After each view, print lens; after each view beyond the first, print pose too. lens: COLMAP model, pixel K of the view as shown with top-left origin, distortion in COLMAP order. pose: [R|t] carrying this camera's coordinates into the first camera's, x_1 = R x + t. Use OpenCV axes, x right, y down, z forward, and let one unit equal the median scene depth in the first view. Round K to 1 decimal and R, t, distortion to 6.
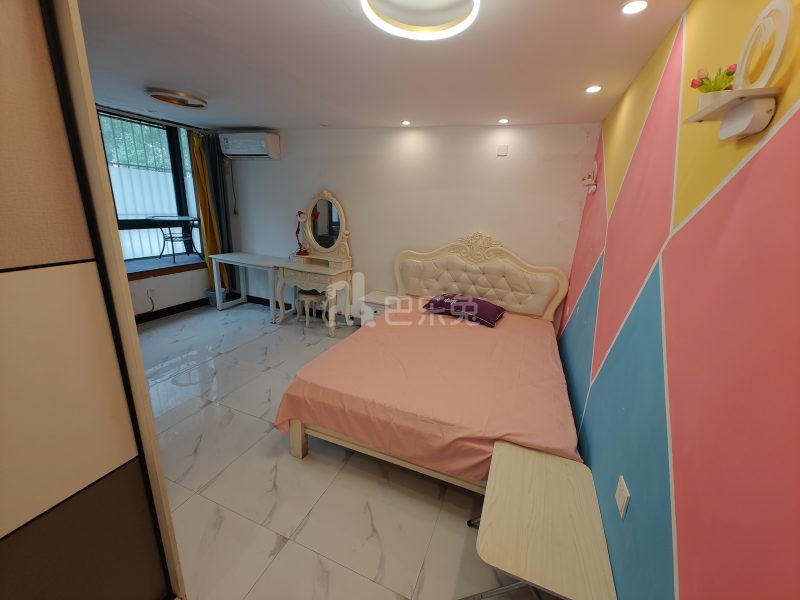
lens RADIAL K [[325.2, 0, 401.2], [0, 325.2, 296.6], [0, 0, 1]] dist [0.015358, -0.004548]
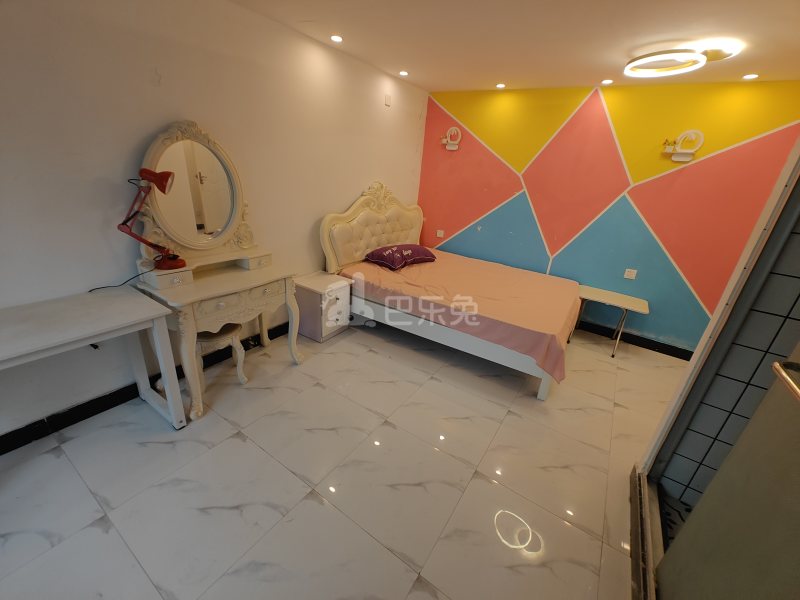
lens RADIAL K [[328.7, 0, 403.6], [0, 328.7, 297.0], [0, 0, 1]] dist [0.017831, 0.000052]
pose [[0.216917, -0.396521, 0.892031, -0.809410], [0.245948, 0.906509, 0.343149, -0.205885], [-0.944699, 0.144959, 0.294161, 0.662877]]
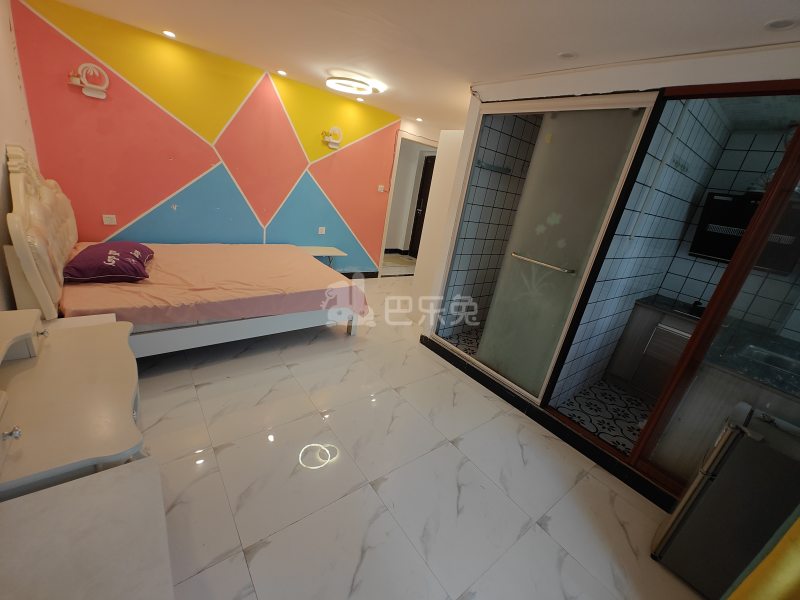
lens RADIAL K [[325.2, 0, 401.2], [0, 325.2, 296.6], [0, 0, 1]] dist [0.015358, -0.004548]
pose [[-0.834991, -0.348658, 0.425709, -0.674790], [-0.024076, 0.796053, 0.604748, -0.350456], [-0.549737, 0.494710, -0.673091, 1.133628]]
